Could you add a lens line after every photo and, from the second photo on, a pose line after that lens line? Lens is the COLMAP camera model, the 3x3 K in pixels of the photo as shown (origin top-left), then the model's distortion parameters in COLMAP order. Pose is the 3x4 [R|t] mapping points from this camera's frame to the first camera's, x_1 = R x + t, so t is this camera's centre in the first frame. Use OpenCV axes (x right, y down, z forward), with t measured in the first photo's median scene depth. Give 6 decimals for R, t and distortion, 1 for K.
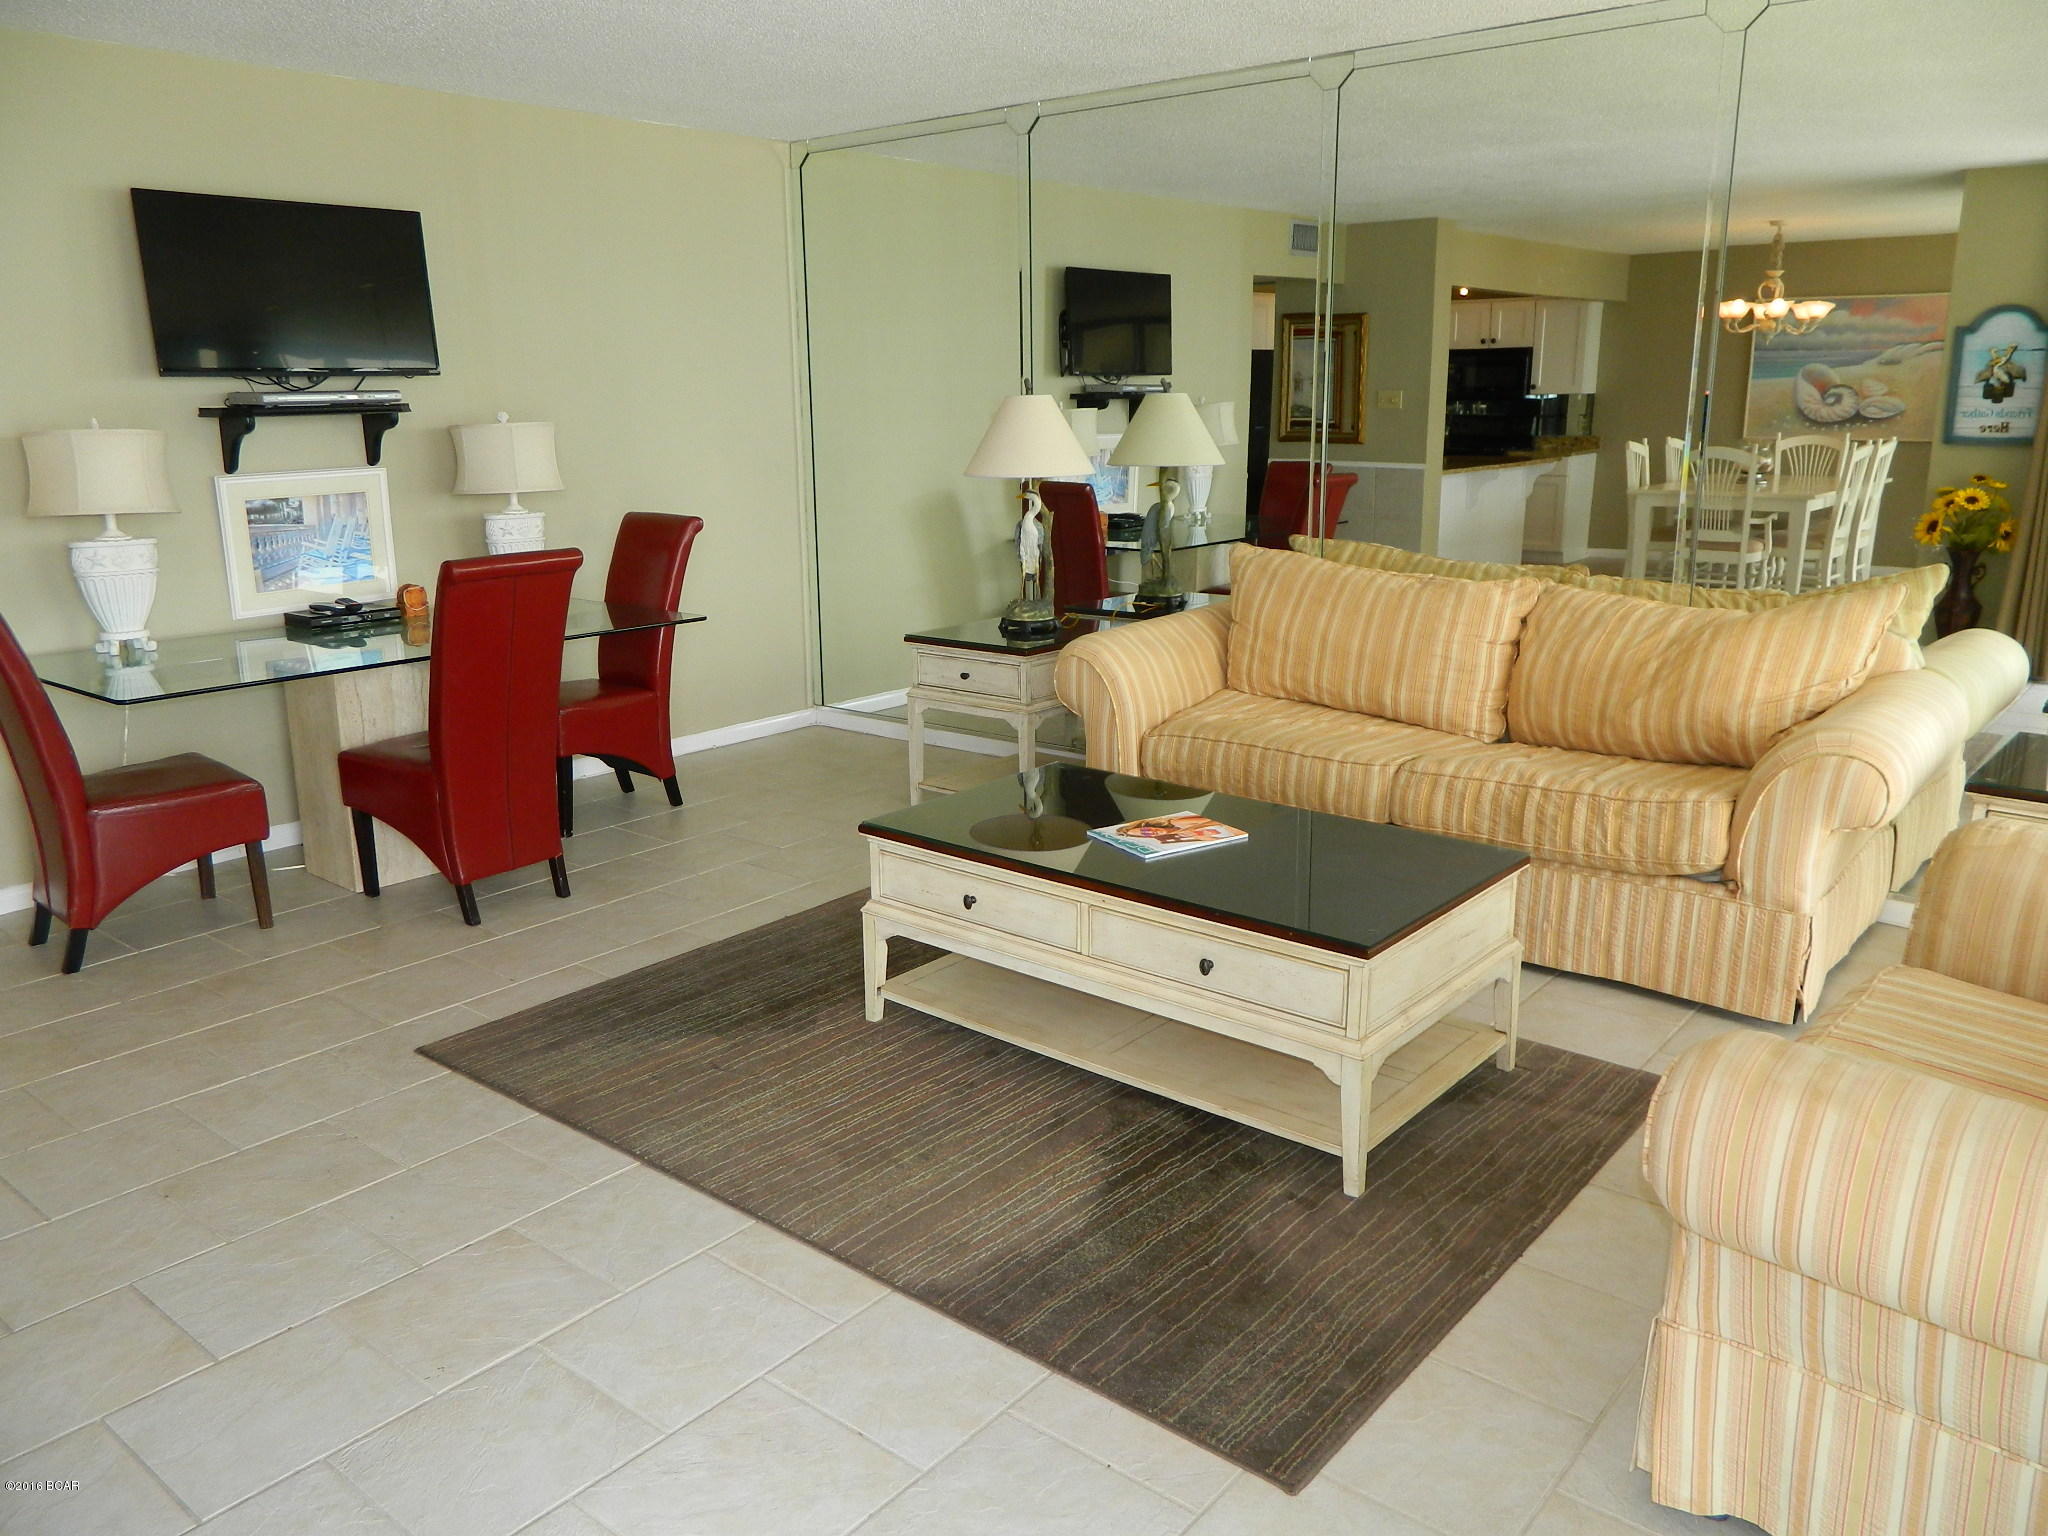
lens RADIAL K [[1537.9, 0, 1023.5], [0, 1537.9, 766.1], [0, 0, 1]] dist [0.001124, 0.002488]
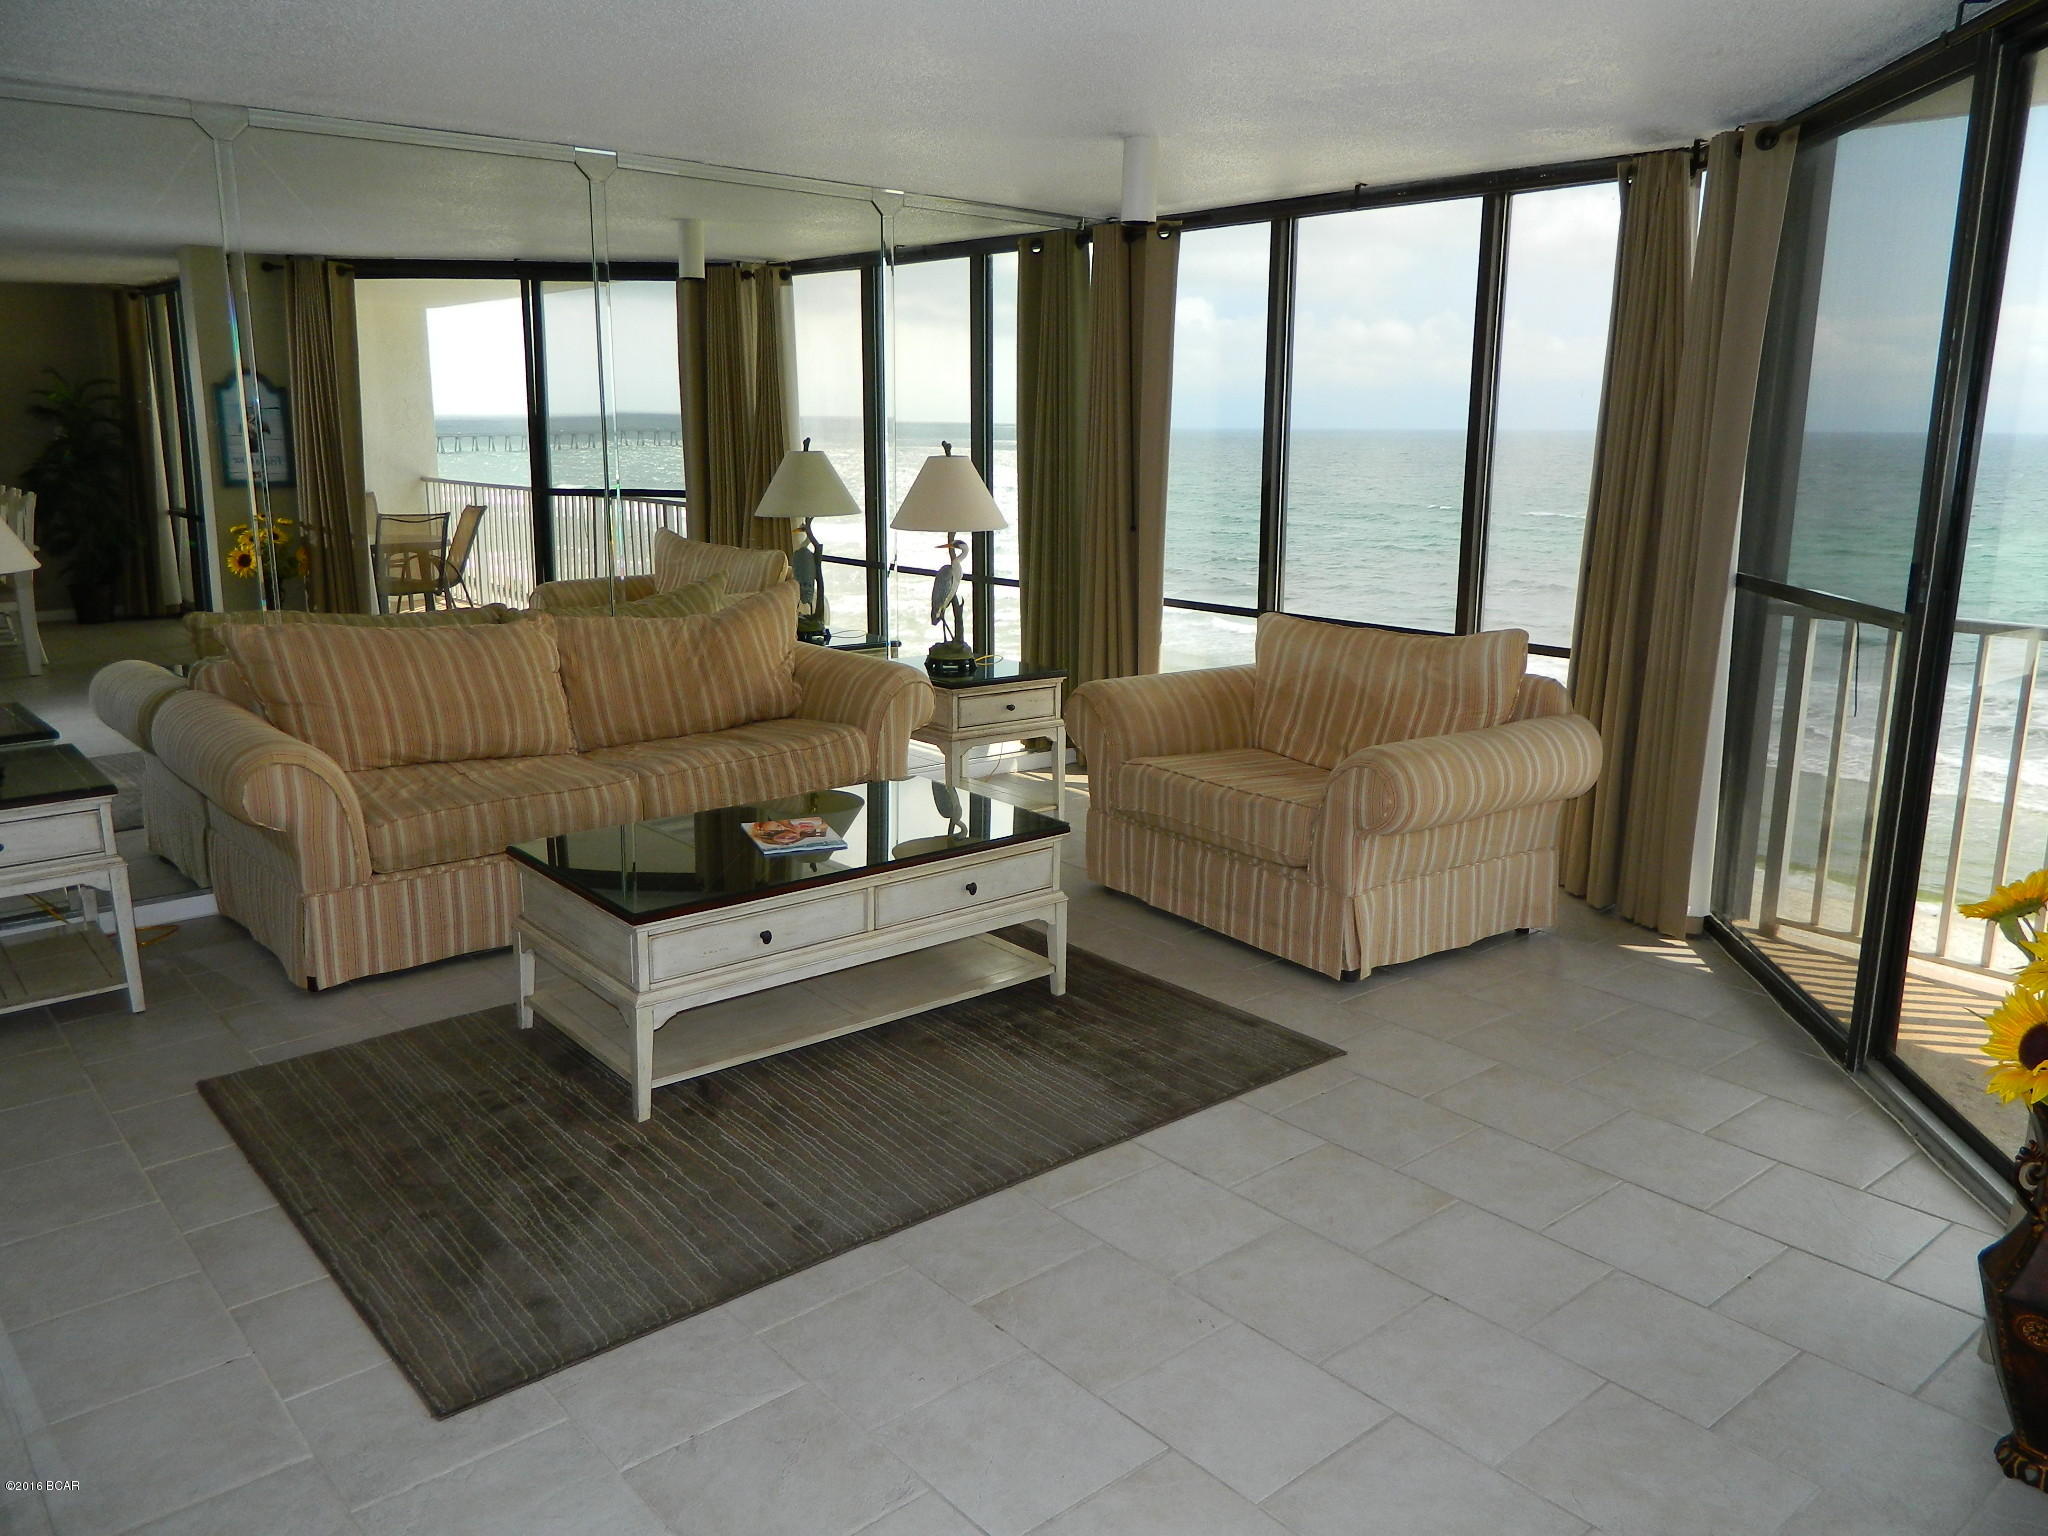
lens RADIAL K [[1537.9, 0, 1011.0], [0, 1537.9, 751.9], [0, 0, 1]] dist [0.001124, 0.002488]
pose [[0.187574, -0.201153, 0.961433, -1.096314], [0.229938, 0.960602, 0.156118, -0.179273], [-0.954958, 0.191786, 0.226437, 0.608271]]
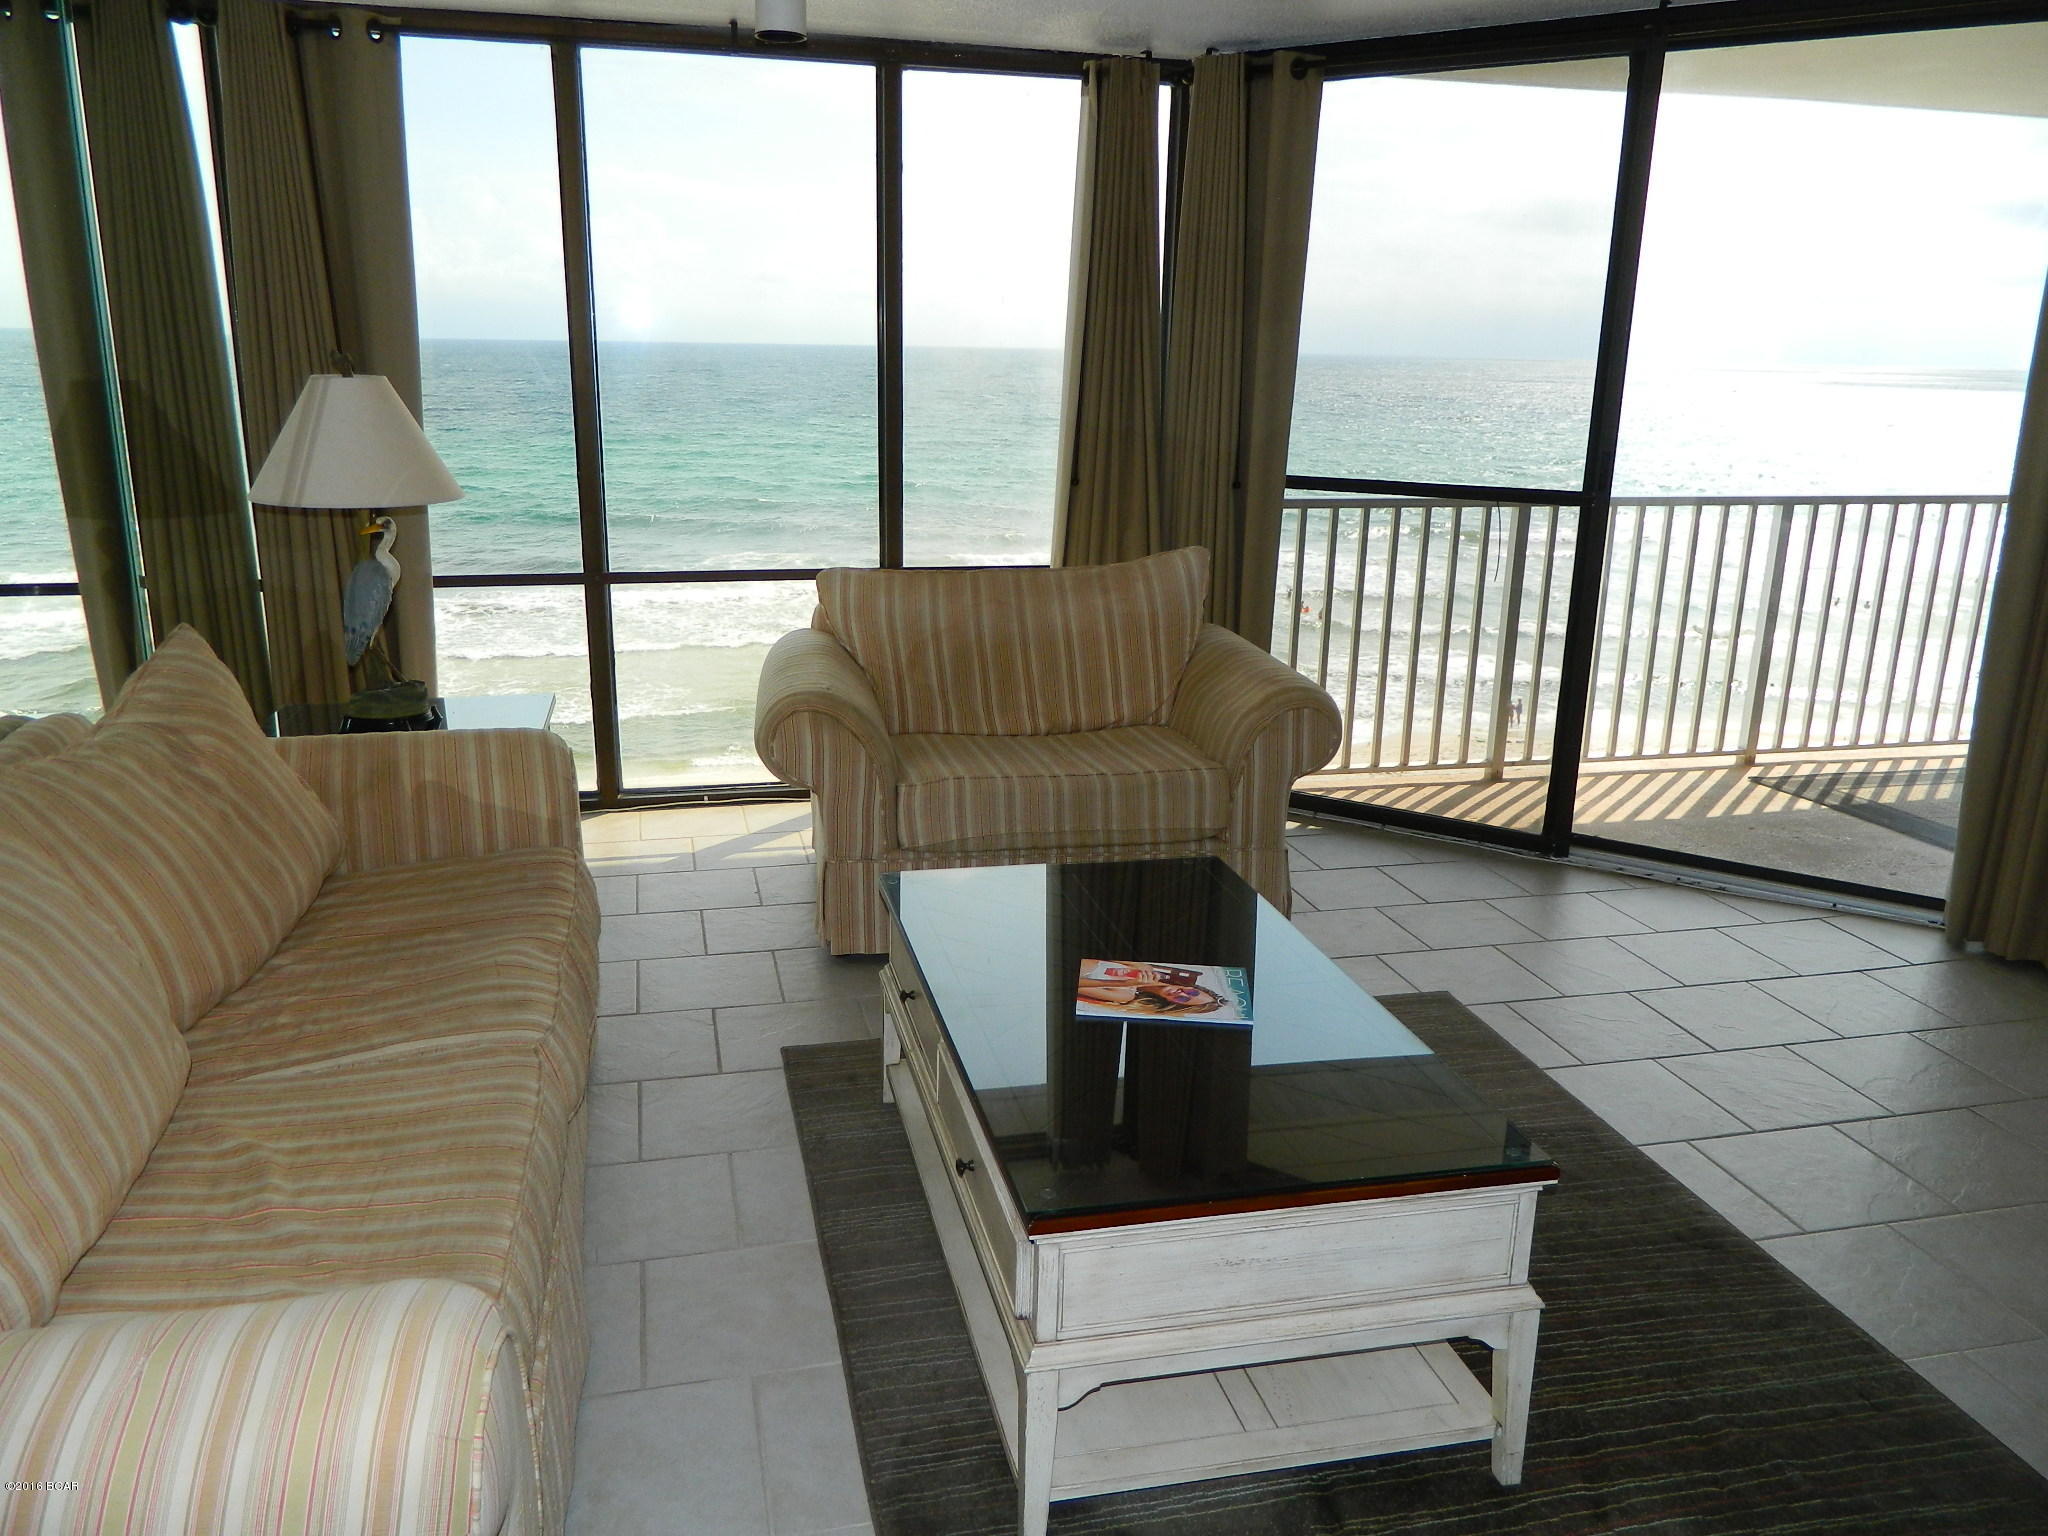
lens RADIAL K [[1537.9, 0, 1021.4], [0, 1537.9, 761.1], [0, 0, 1]] dist [0.001124, 0.002488]
pose [[-0.796896, -0.165579, 0.580982, -0.291138], [0.132794, 0.890172, 0.435844, -0.425086], [-0.589340, 0.424473, -0.687387, 1.644319]]
